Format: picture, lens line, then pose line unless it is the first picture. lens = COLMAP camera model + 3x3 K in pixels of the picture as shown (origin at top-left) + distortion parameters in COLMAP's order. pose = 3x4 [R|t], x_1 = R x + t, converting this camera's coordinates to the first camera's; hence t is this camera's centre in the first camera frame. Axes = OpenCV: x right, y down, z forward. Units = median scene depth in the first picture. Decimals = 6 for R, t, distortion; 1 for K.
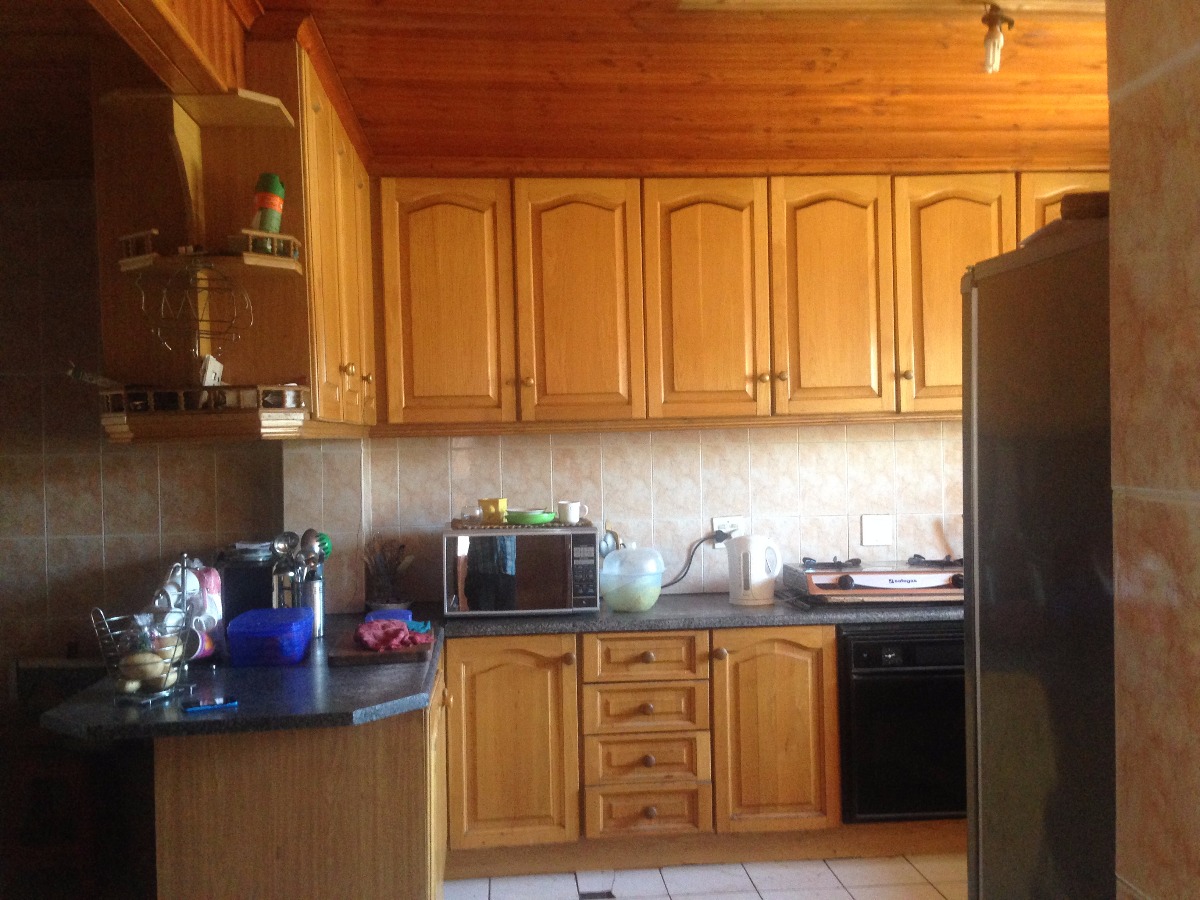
lens RADIAL K [[1258.3, 0, 600.0], [0, 1258.3, 450.0], [0, 0, 1]] dist [0.064619, 0.009758]
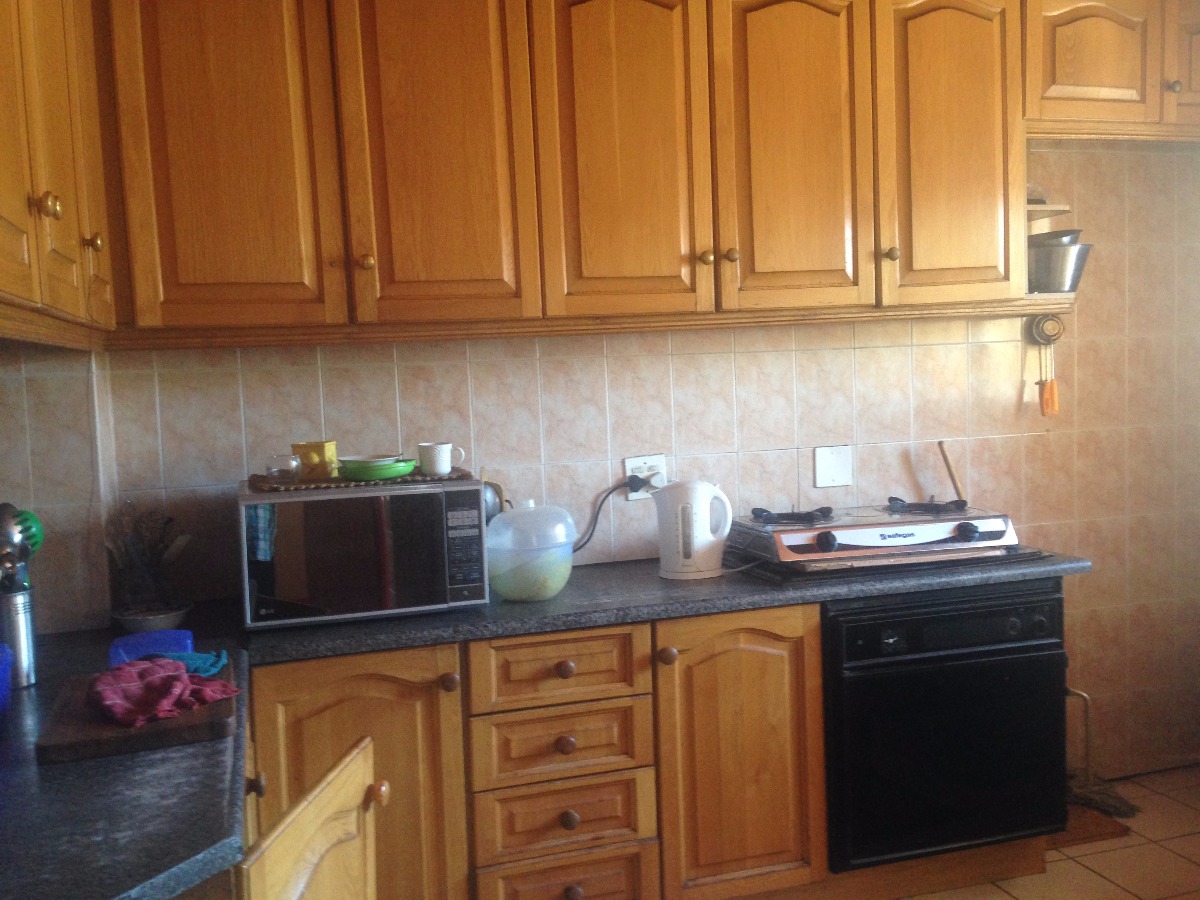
lens RADIAL K [[1120.8, 0, 600.0], [0, 1120.8, 450.0], [0, 0, 1]] dist [0.129335, -0.224979]
pose [[0.977359, -0.034677, 0.208727, -0.064029], [0.023254, 0.998107, 0.056935, 0.012835], [-0.210306, -0.050792, 0.976315, 0.400561]]
